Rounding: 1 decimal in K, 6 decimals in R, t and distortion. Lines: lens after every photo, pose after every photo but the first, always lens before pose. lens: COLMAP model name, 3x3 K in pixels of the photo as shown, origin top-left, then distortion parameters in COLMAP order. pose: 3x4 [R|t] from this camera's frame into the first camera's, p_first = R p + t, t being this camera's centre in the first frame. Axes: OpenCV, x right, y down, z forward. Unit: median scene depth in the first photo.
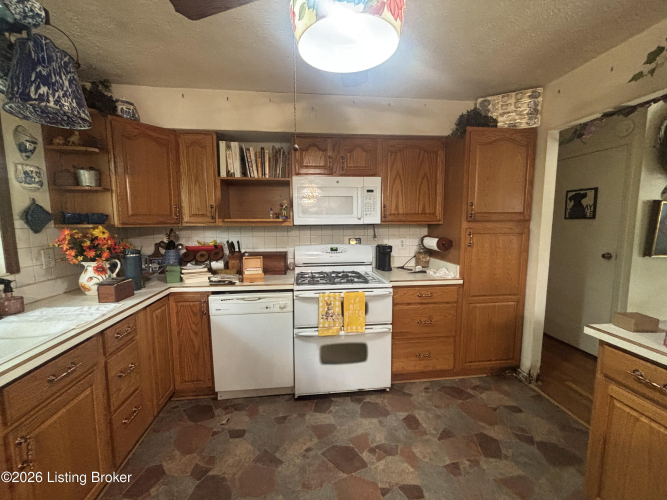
lens RADIAL K [[269.3, 0, 333.5], [0, 269.3, 250.0], [0, 0, 1]] dist [0.001776, 0.000059]
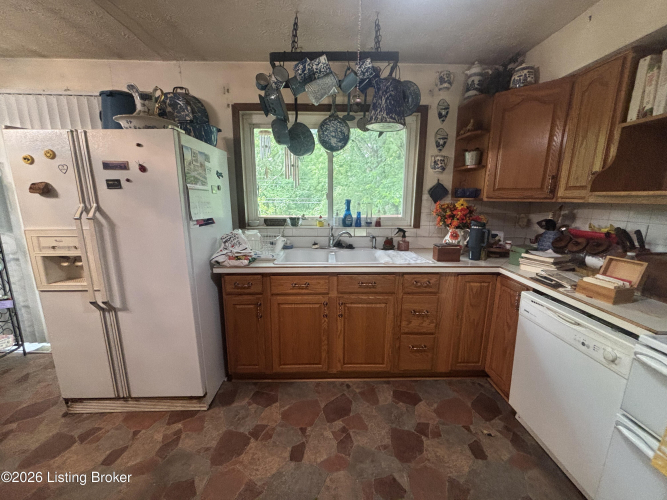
lens RADIAL K [[269.3, 0, 333.5], [0, 269.3, 250.0], [0, 0, 1]] dist [0.001776, 0.000059]
pose [[-0.093586, 0.197964, -0.975731, 0.354697], [-0.114127, 0.971439, 0.208039, -0.048367], [0.989048, 0.130827, -0.068320, 0.490352]]
